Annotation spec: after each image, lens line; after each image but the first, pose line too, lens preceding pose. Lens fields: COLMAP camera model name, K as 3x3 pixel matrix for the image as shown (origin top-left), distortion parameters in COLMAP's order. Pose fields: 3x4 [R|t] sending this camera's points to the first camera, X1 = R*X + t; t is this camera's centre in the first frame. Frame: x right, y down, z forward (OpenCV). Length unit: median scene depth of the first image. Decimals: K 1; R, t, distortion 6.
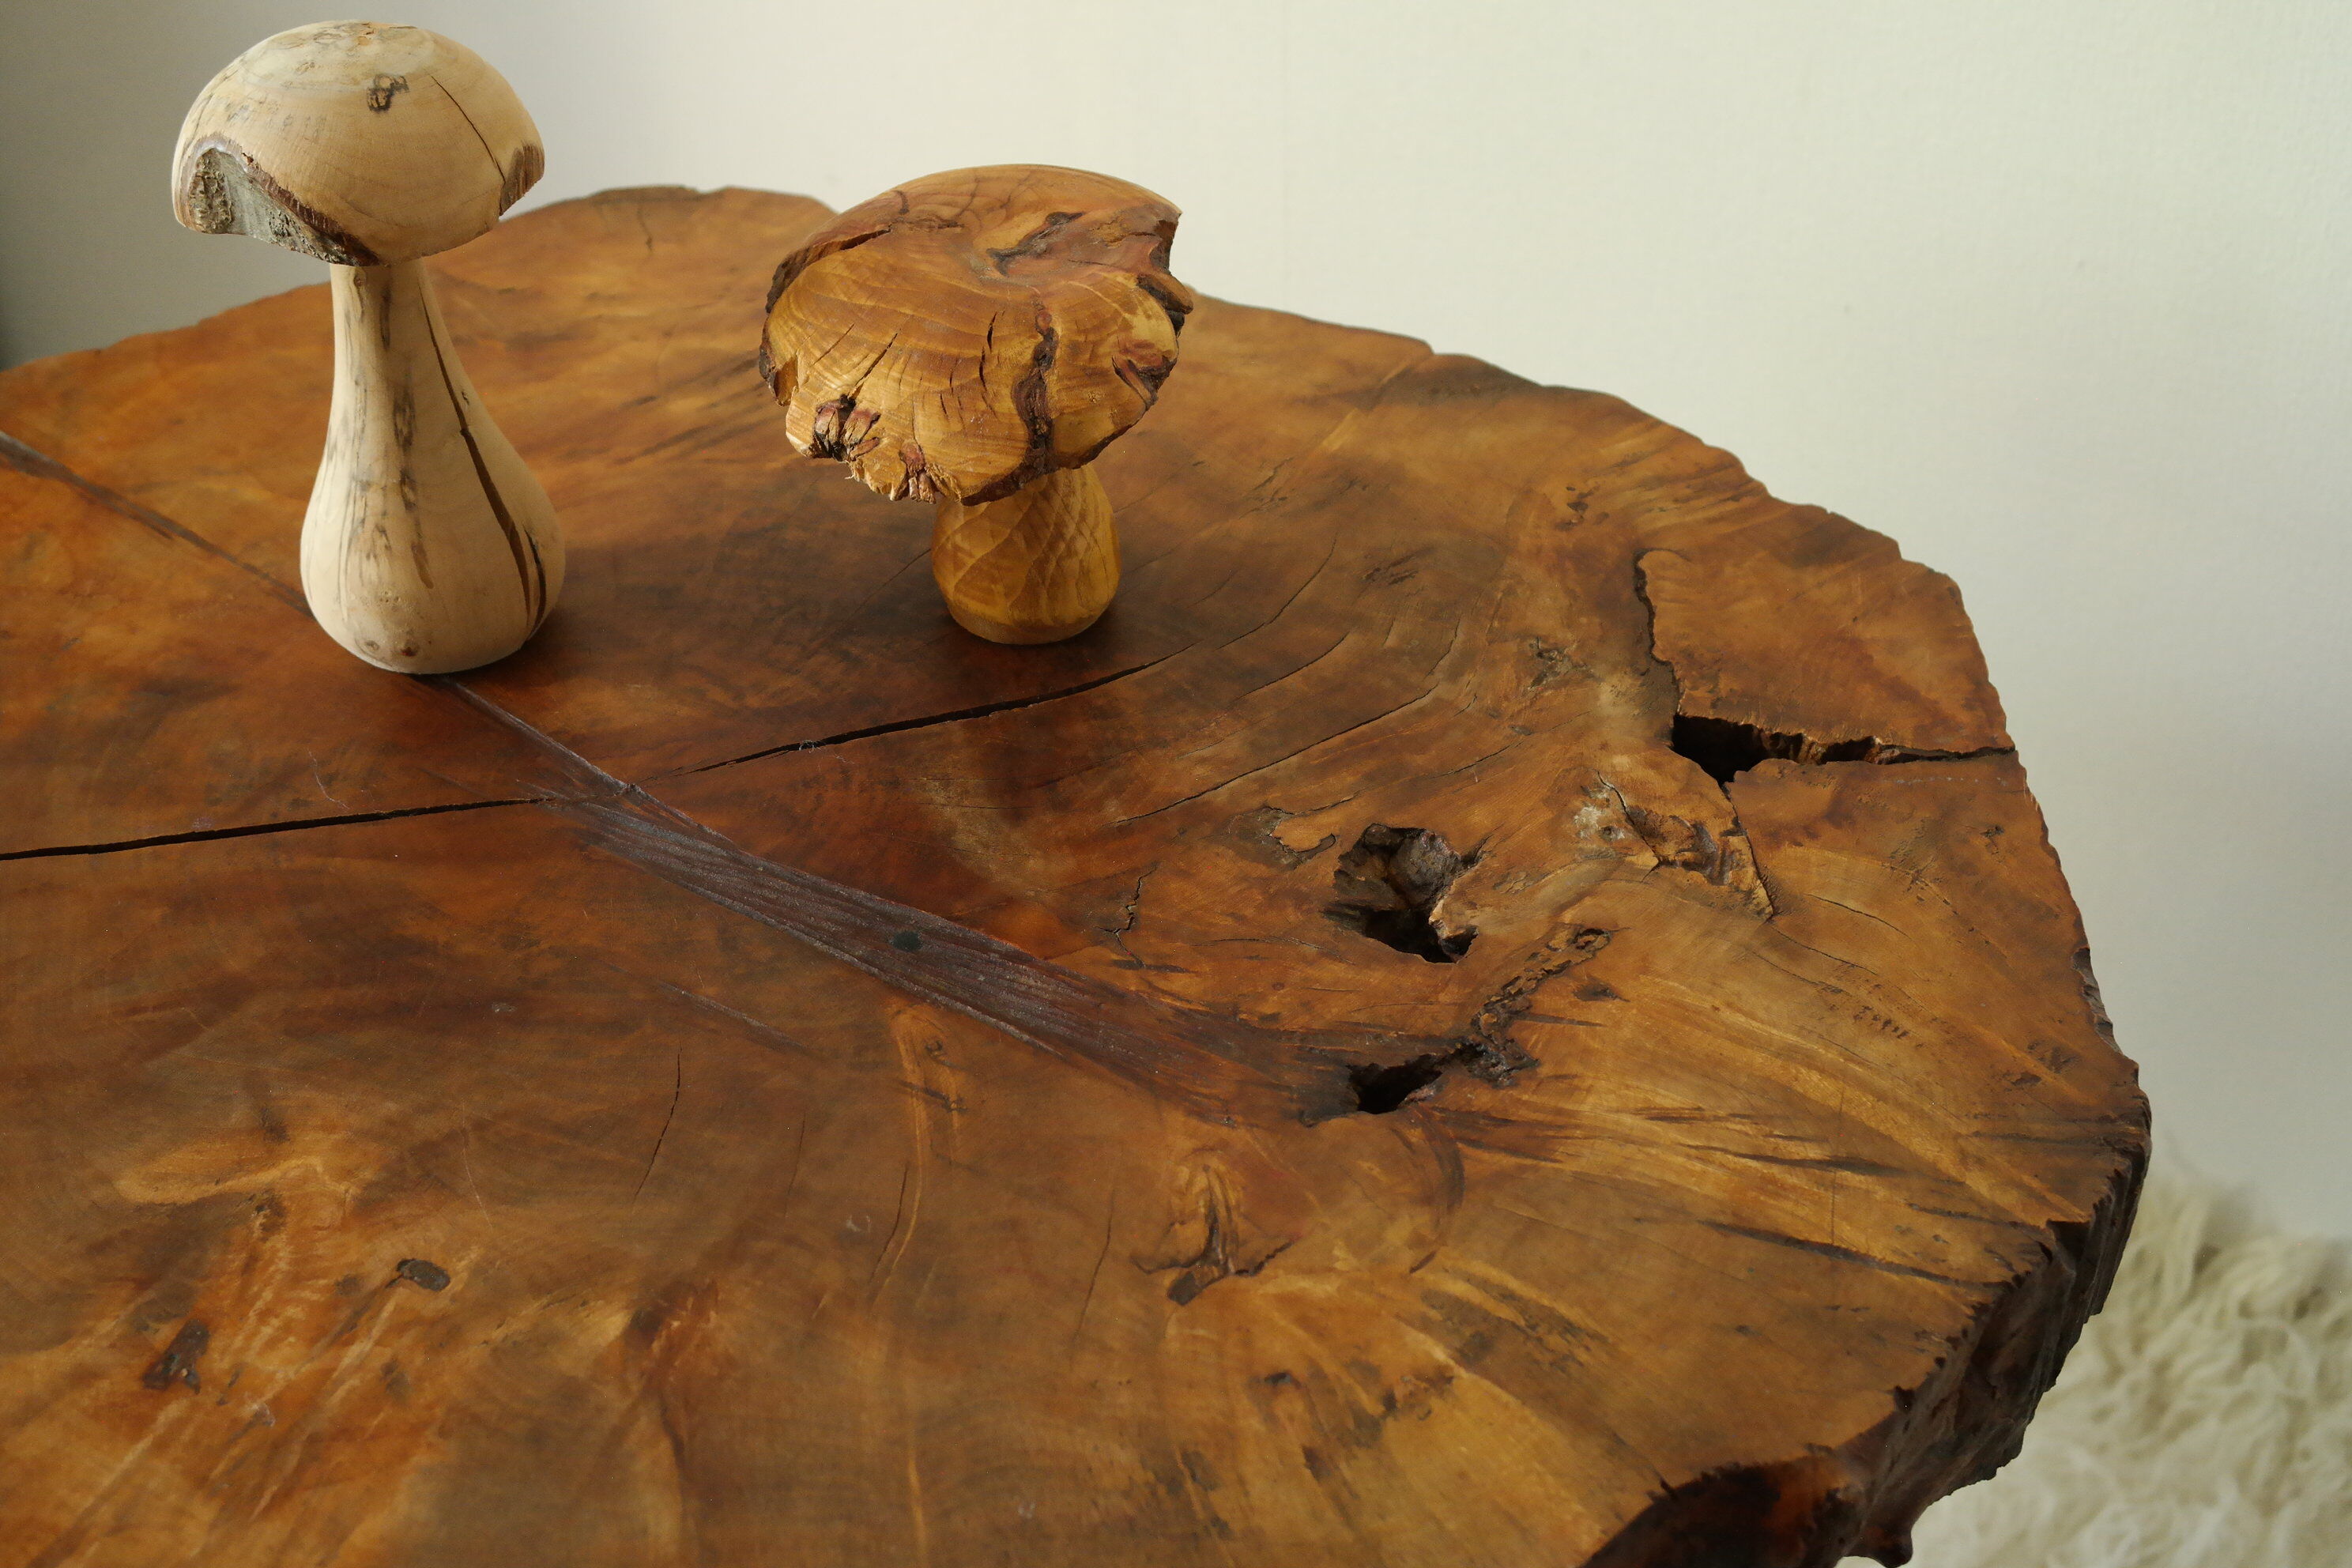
lens RADIAL K [[2983.3, 0, 1176.0], [0, 2983.3, 784.0], [0, 0, 1]] dist [-0.002719, 0.059517]
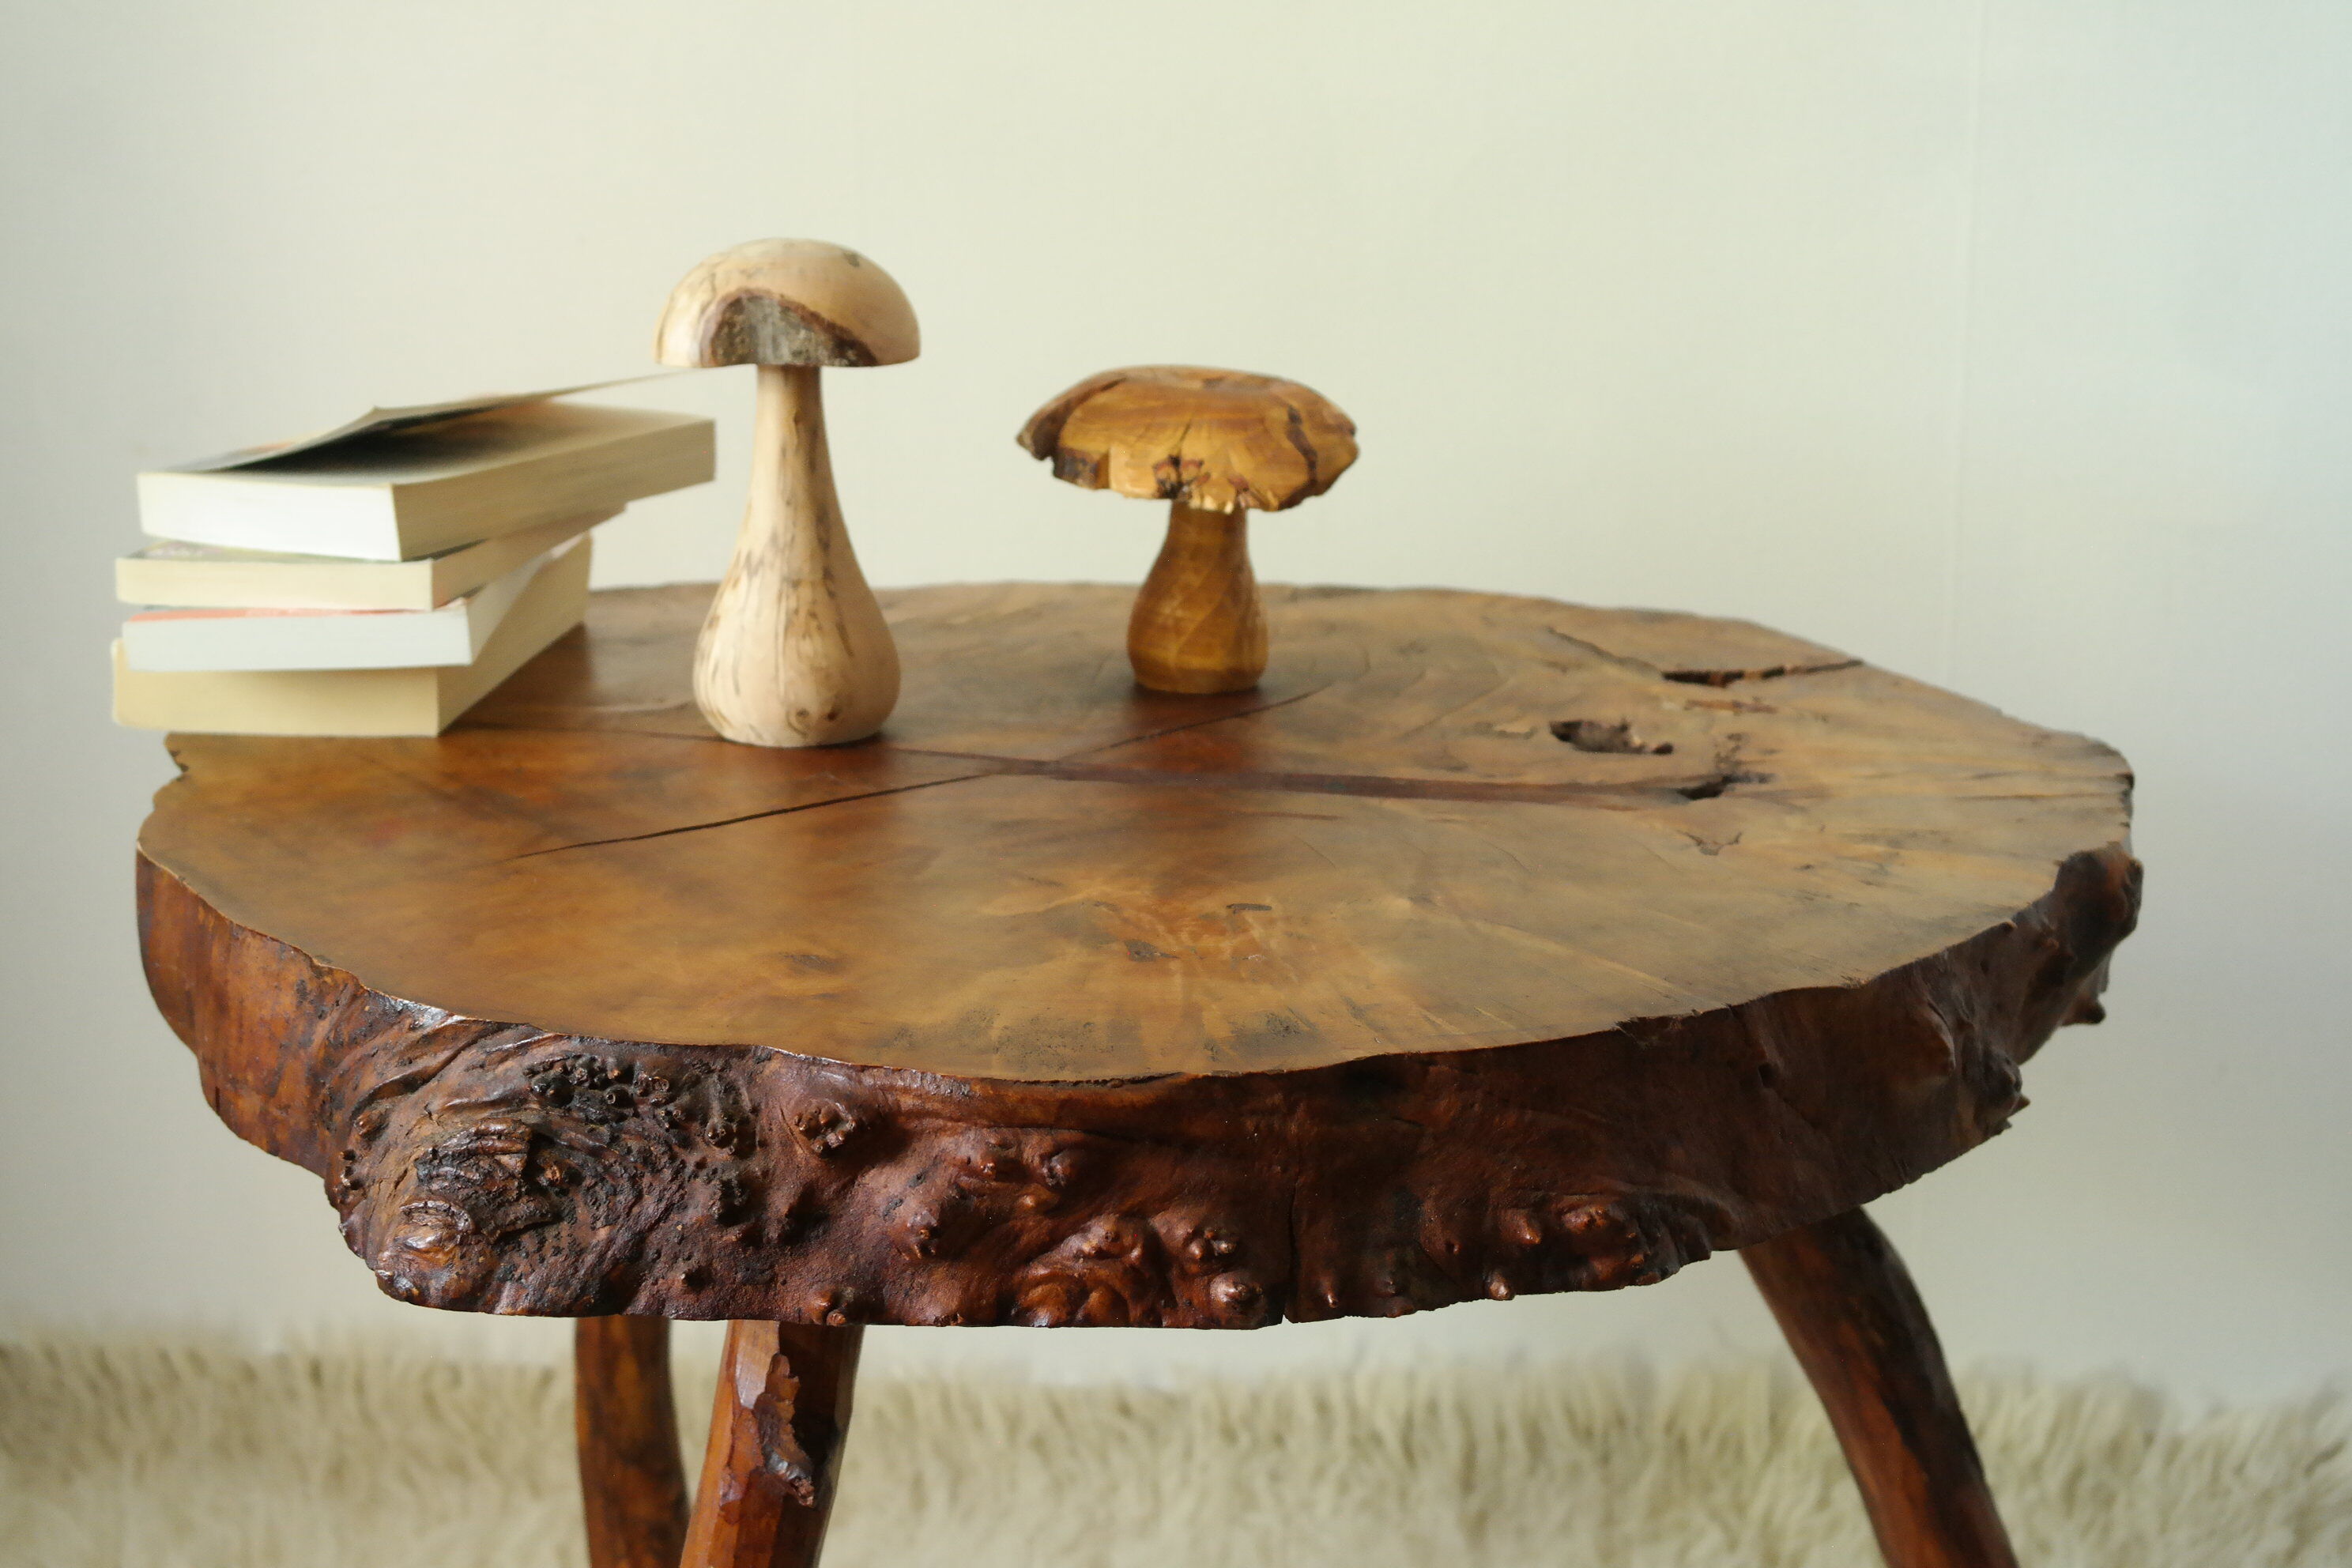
lens RADIAL K [[3173.3, 0, 1158.5], [0, 3173.3, 818.8], [0, 0, 1]] dist [-0.010818, 0.078252]
pose [[0.885172, -0.103931, 0.453508, -0.818994], [0.265256, 0.913532, -0.308382, 0.489911], [-0.382243, 0.393266, 0.836201, -0.181321]]
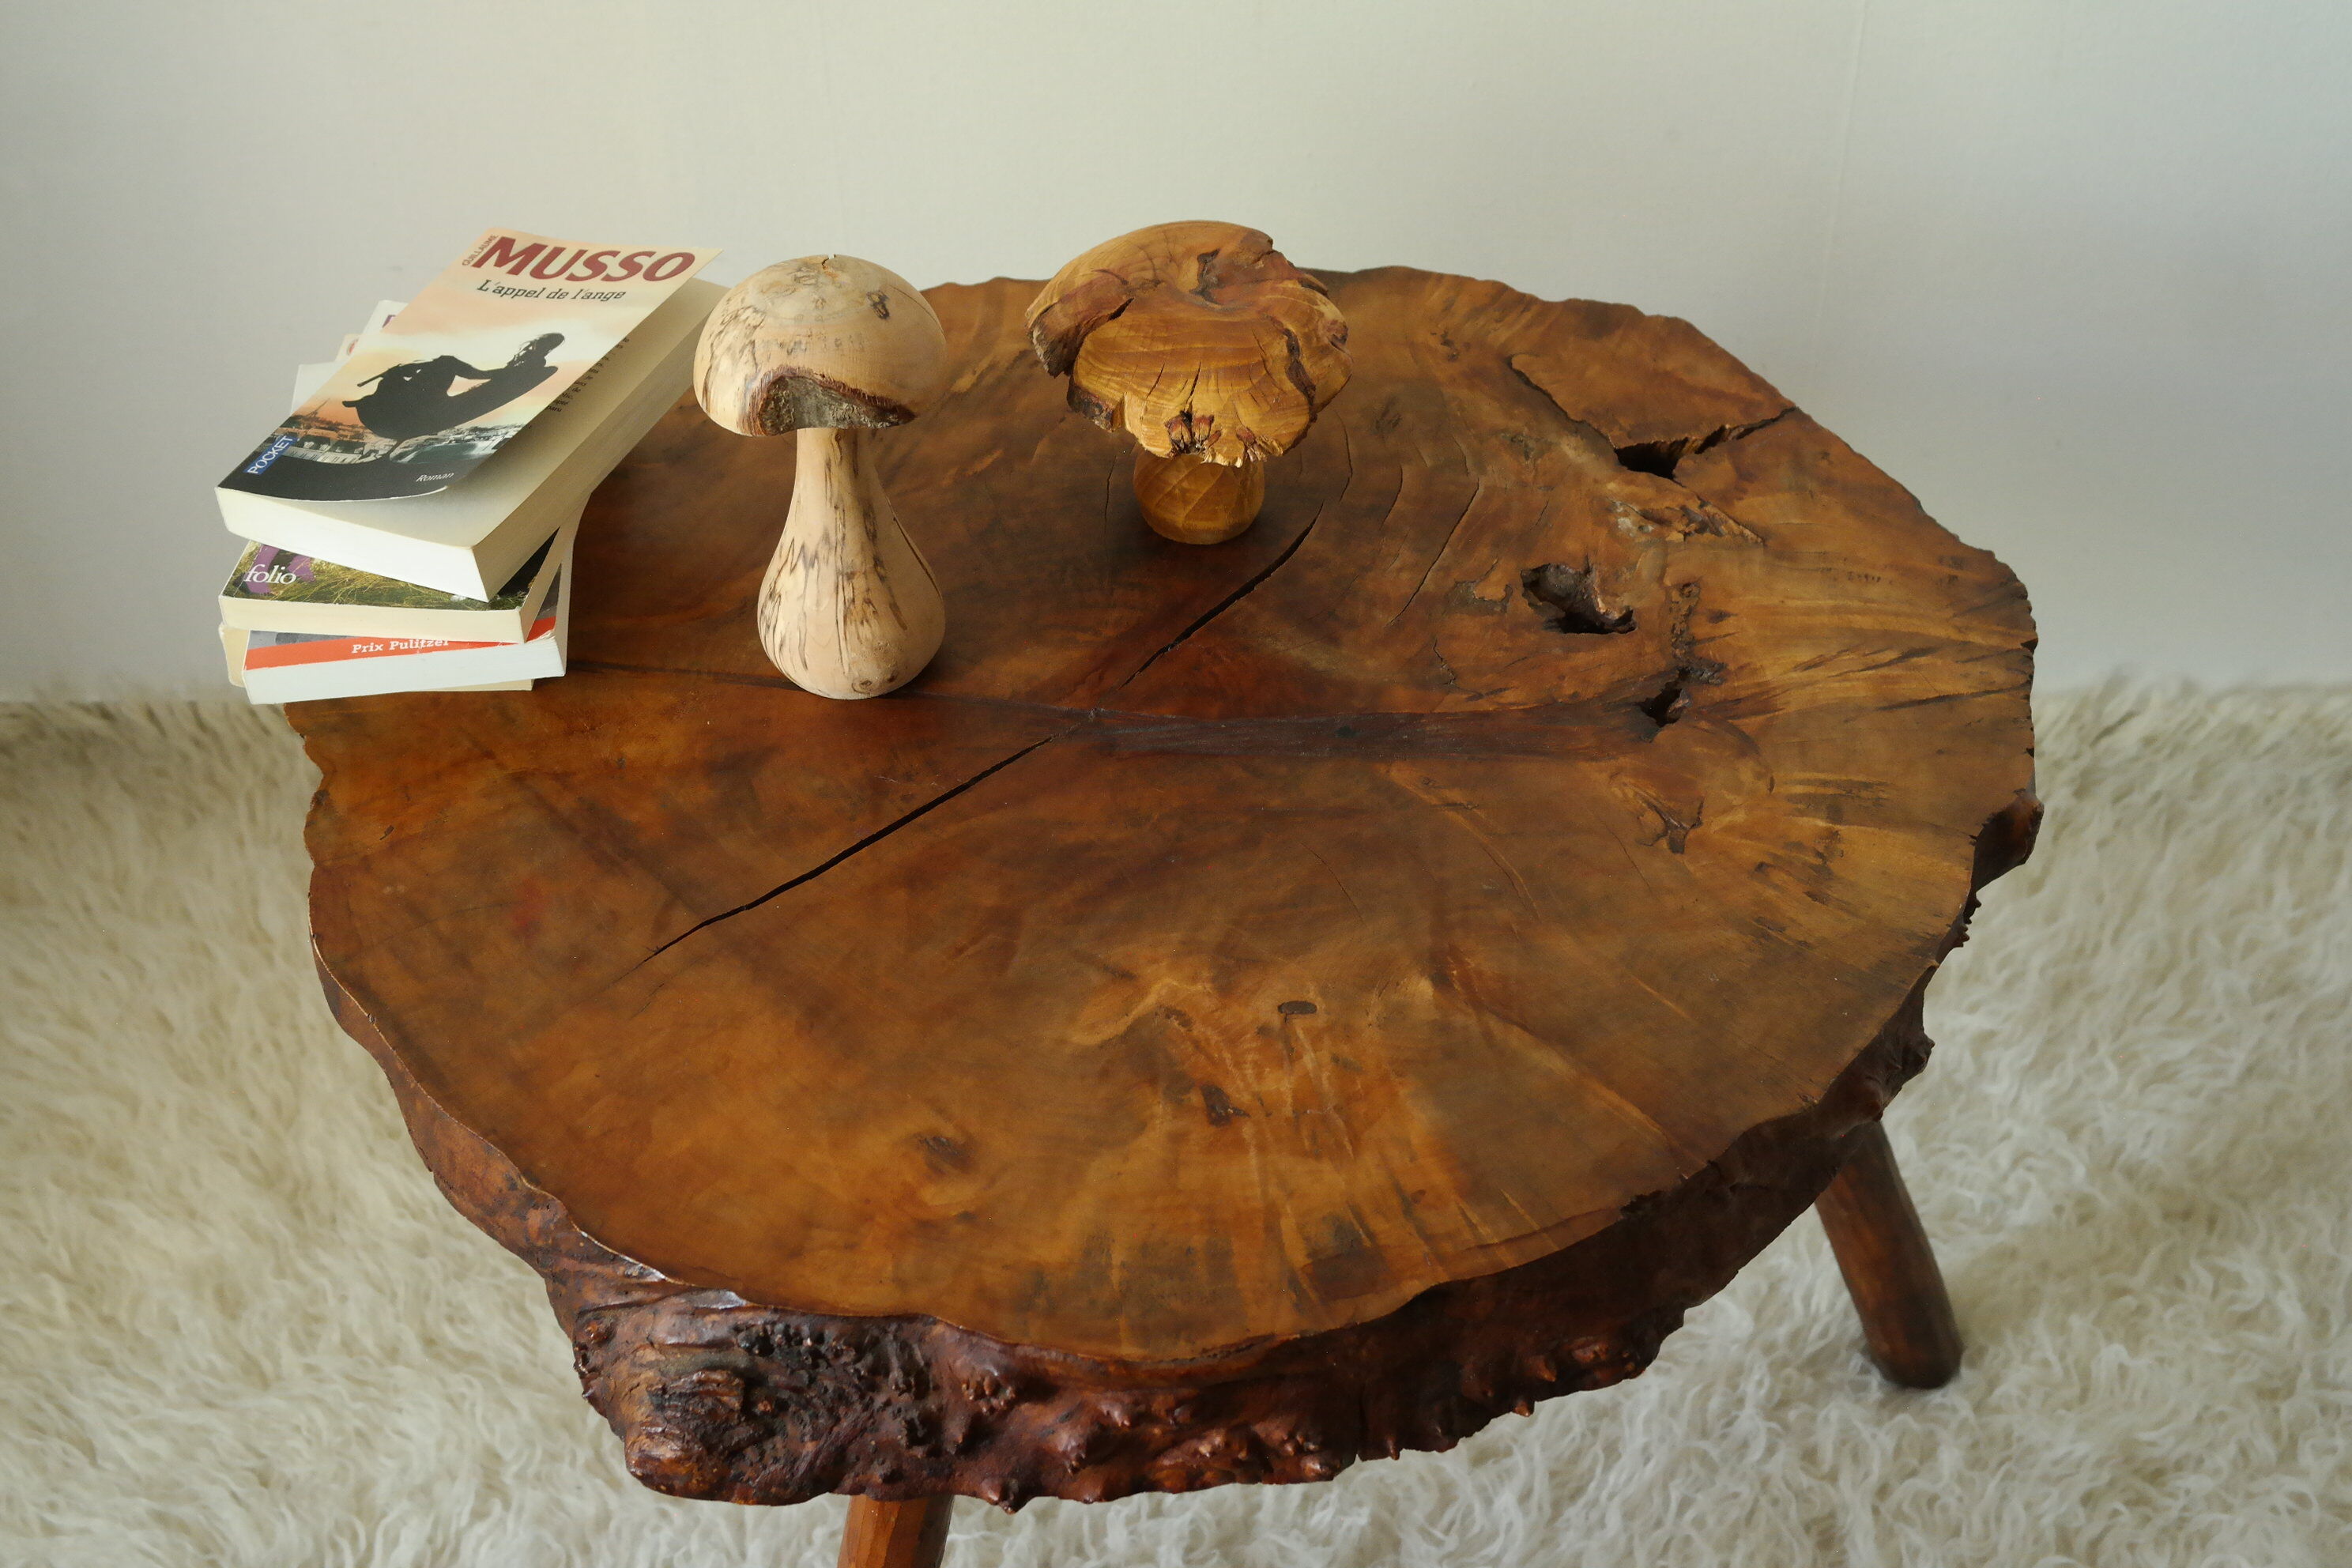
lens RADIAL K [[2880.8, 0, 1157.6], [0, 2880.8, 781.7], [0, 0, 1]] dist [0.009640, -0.025534]
pose [[0.851997, -0.348801, 0.390434, -0.763580], [0.316195, 0.937194, 0.147266, -0.174662], [-0.417279, -0.002017, 0.908776, -0.323546]]
